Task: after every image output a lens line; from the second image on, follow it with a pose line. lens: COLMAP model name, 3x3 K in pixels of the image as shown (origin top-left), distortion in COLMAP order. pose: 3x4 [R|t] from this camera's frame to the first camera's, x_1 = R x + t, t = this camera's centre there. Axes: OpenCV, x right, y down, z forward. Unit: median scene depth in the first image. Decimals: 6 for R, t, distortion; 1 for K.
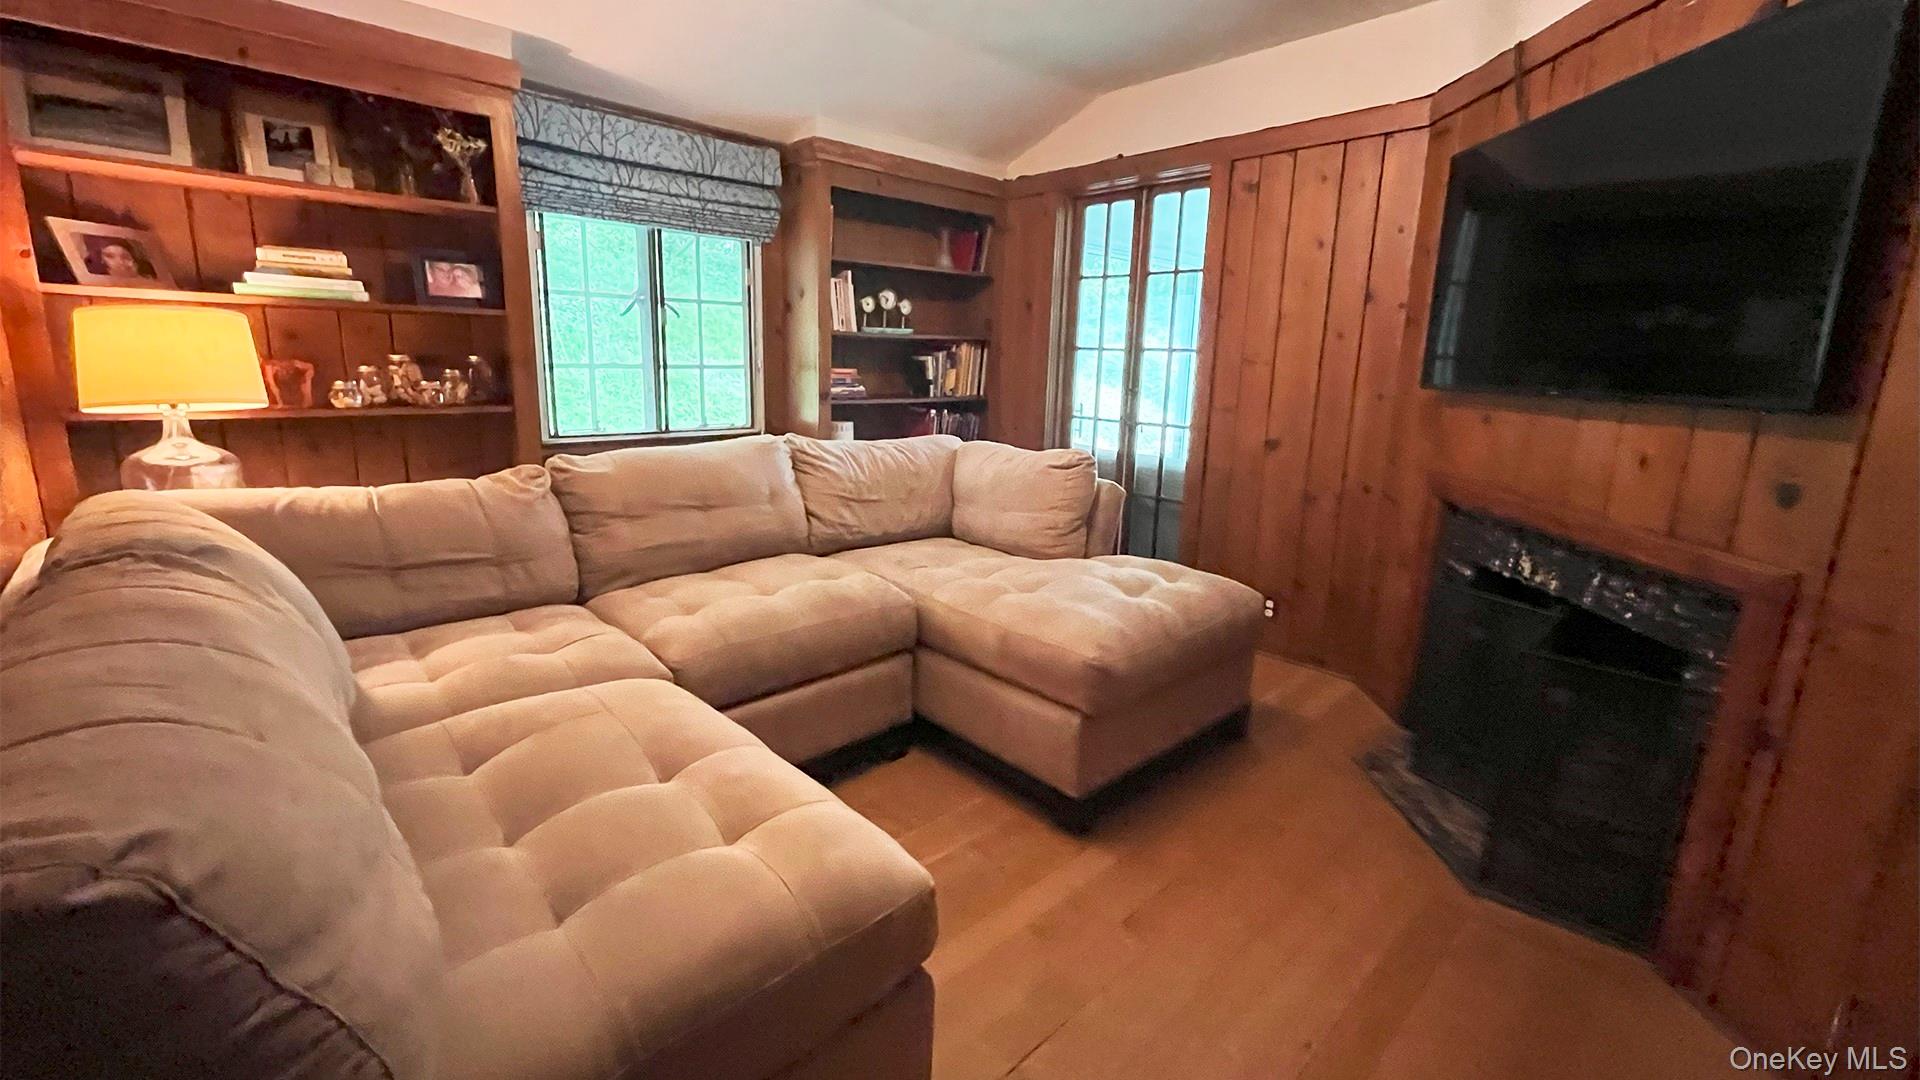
lens RADIAL K [[776.3, 0, 960.0], [0, 776.3, 540.0], [0, 0, 1]] dist [-0.000301, -0.000120]
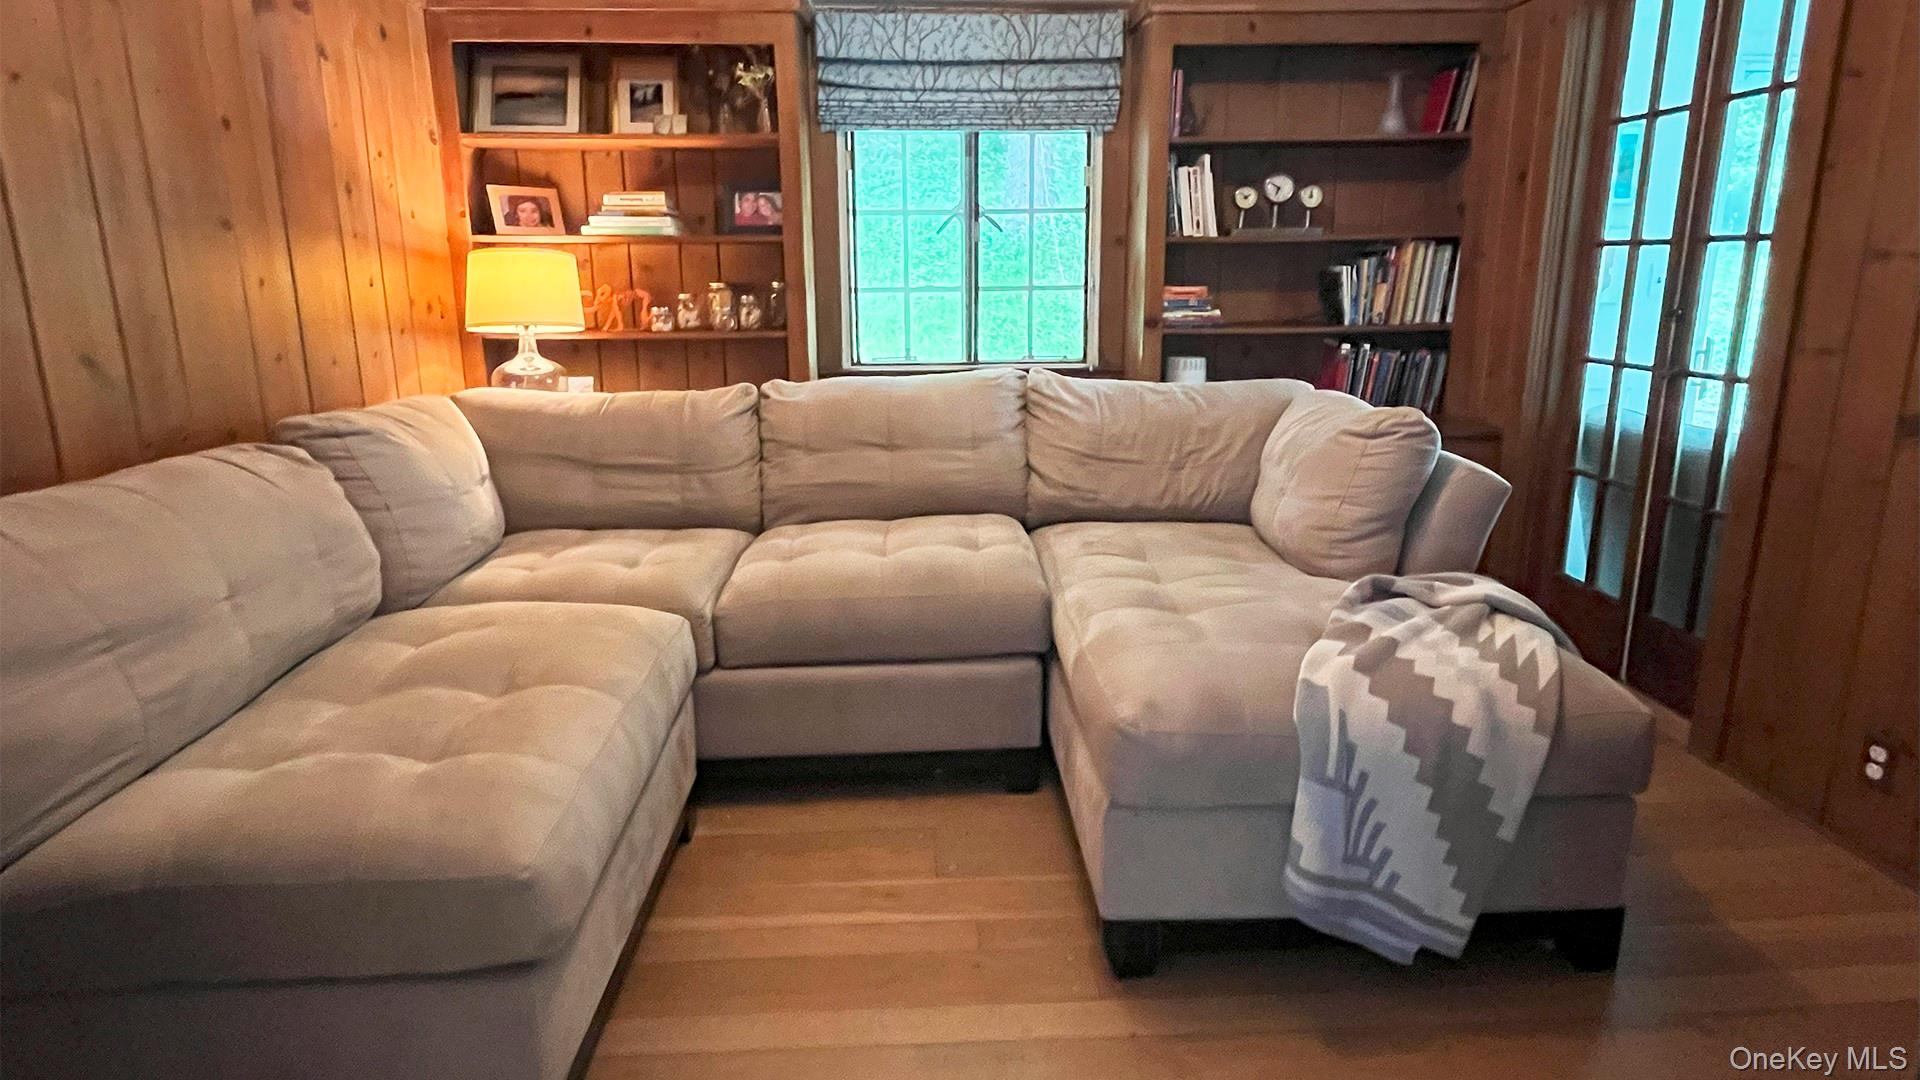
lens RADIAL K [[959.6, 0, 961.3], [0, 959.6, 512.0], [0, 0, 1]] dist [0.002319, 0.000033]
pose [[0.753026, 0.129076, -0.645206, 0.376662], [-0.124314, 0.990819, 0.053130, -0.031057], [0.646141, 0.040200, 0.762159, 0.187160]]
